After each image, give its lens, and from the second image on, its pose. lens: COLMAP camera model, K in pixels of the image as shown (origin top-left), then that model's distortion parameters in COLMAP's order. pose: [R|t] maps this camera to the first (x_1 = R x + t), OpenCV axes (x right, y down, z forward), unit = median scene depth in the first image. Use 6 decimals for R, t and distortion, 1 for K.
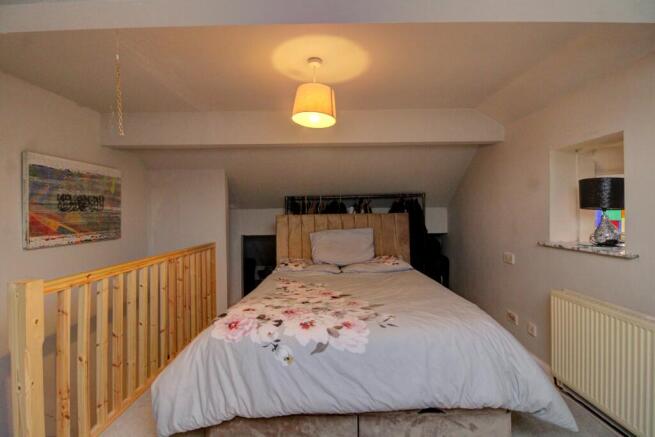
lens RADIAL K [[305.9, 0, 327.7], [0, 305.9, 216.5], [0, 0, 1]] dist [0.005024, -0.015212]
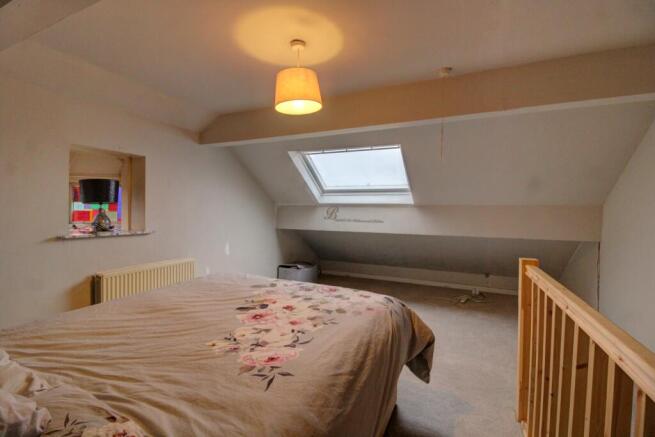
lens RADIAL K [[305.9, 0, 327.7], [0, 305.9, 216.5], [0, 0, 1]] dist [0.005024, -0.015212]
pose [[-0.911651, -0.013556, 0.410742, -0.436078], [-0.005429, 0.999766, 0.020946, -0.000026], [-0.410929, 0.016865, -0.911511, 1.539624]]
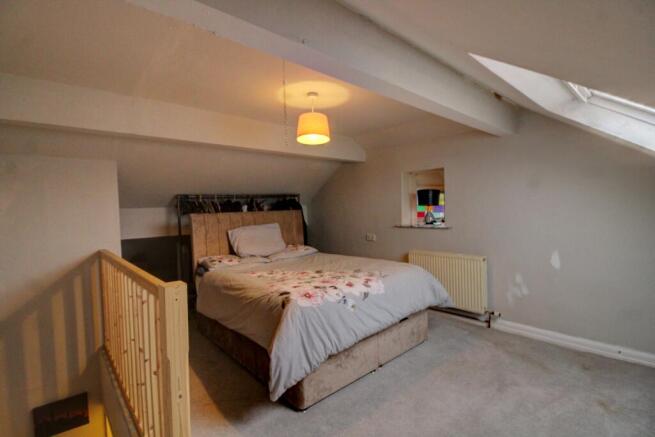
lens RADIAL K [[305.9, 0, 327.7], [0, 305.9, 216.5], [0, 0, 1]] dist [0.005024, -0.015212]
pose [[0.744899, -0.029552, 0.666523, -0.751888], [0.026118, 0.999544, 0.015128, -0.000027], [-0.666666, 0.006139, 0.745331, -0.021480]]
